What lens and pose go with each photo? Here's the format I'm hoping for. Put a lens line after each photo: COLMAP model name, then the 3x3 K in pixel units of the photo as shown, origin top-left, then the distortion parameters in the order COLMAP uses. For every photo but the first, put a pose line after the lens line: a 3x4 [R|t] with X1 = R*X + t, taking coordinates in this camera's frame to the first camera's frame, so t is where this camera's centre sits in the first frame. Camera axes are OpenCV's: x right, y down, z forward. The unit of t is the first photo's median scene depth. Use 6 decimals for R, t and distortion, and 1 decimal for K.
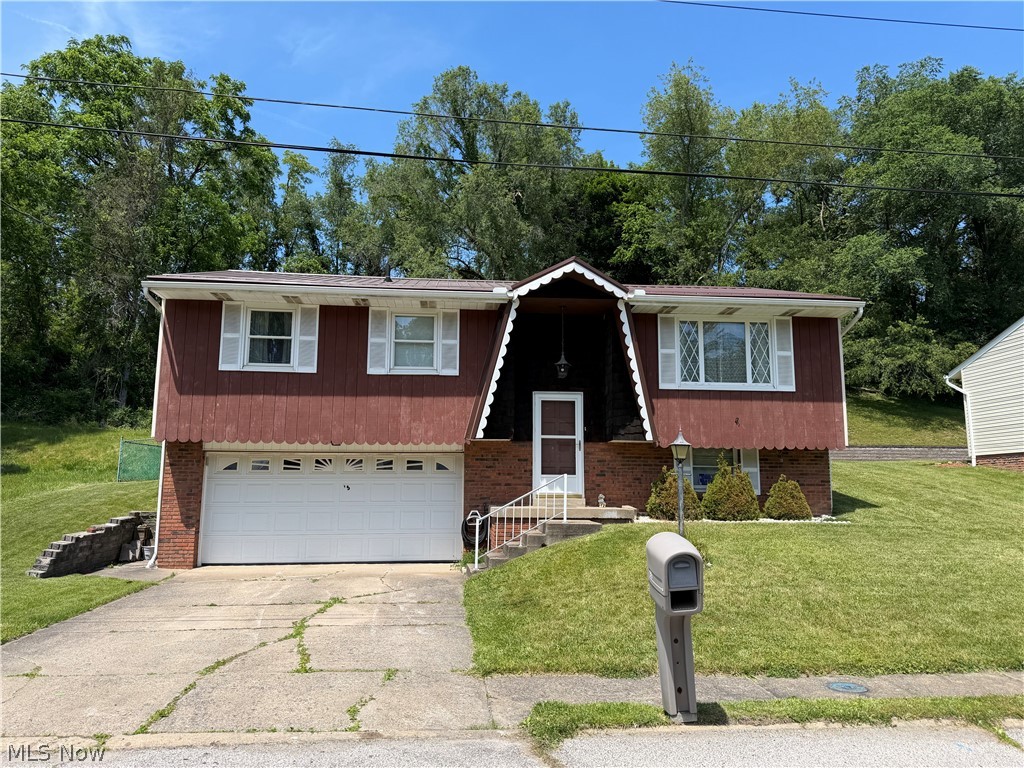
lens RADIAL K [[711.8, 0, 512.0], [0, 711.8, 384.0], [0, 0, 1]] dist [0.104874, -0.143948]
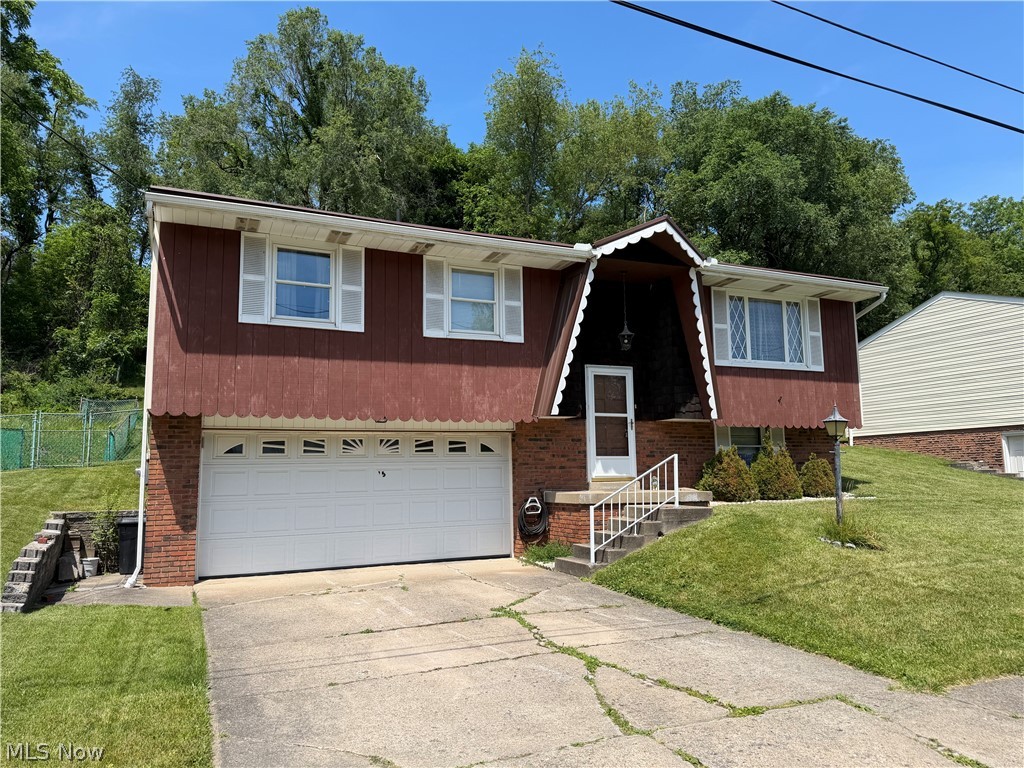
lens RADIAL K [[711.8, 0, 512.0], [0, 711.8, 384.0], [0, 0, 1]] dist [0.104874, -0.143948]
pose [[0.947096, 0.021276, 0.320245, -0.353874], [-0.027171, 0.999533, 0.013949, 0.025825], [-0.319799, -0.021912, 0.947232, 0.177284]]
